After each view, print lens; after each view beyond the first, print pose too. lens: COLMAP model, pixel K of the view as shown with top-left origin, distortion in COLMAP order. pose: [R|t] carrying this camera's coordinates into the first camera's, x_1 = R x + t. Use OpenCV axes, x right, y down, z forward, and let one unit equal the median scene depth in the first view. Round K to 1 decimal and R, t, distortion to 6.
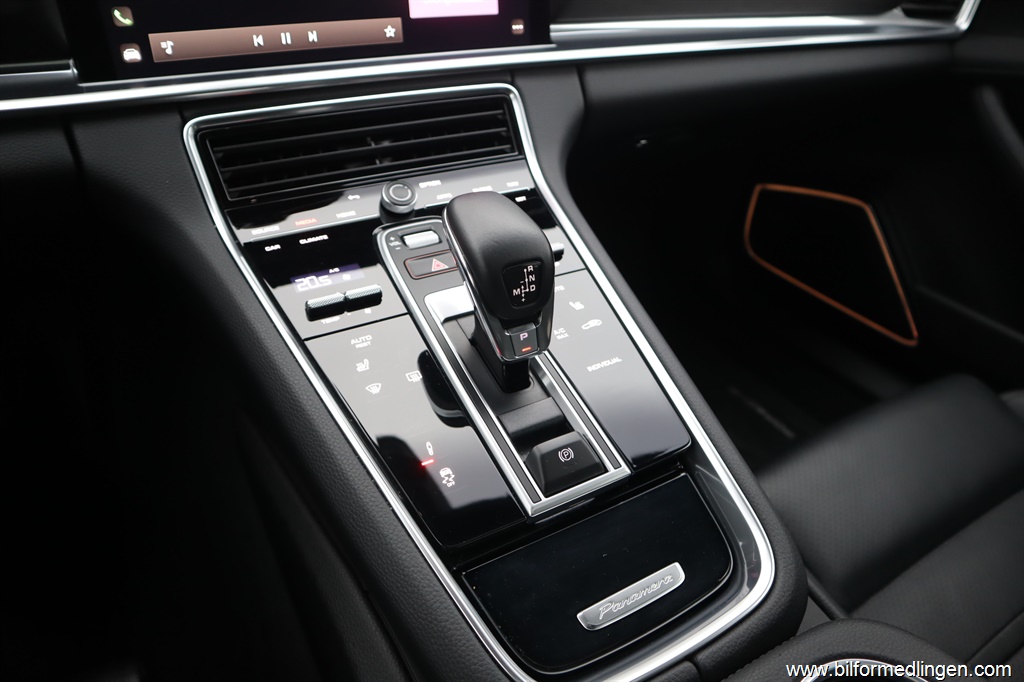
lens RADIAL K [[707.2, 0, 512.0], [0, 707.2, 341.0], [0, 0, 1]] dist [-0.125062, 0.076198]
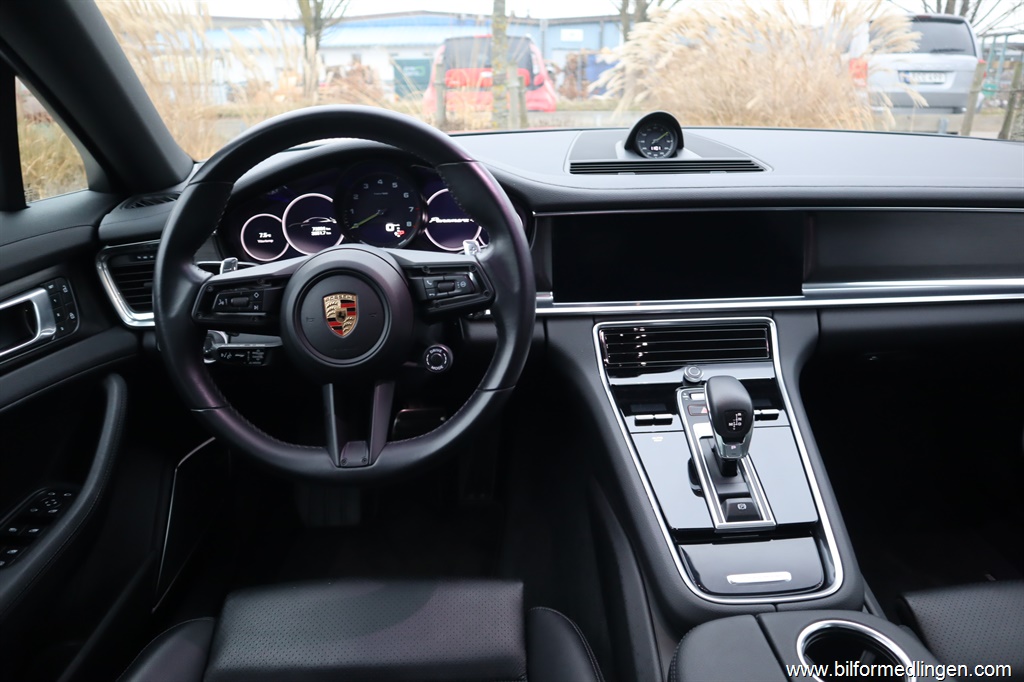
lens RADIAL K [[707.2, 0, 512.0], [0, 707.2, 341.0], [0, 0, 1]] dist [-0.125062, 0.076198]
pose [[0.872796, 0.105122, -0.476630, 0.345907], [-0.214452, 0.959815, -0.181012, 0.179160], [0.438448, 0.260201, 0.860267, -0.980049]]
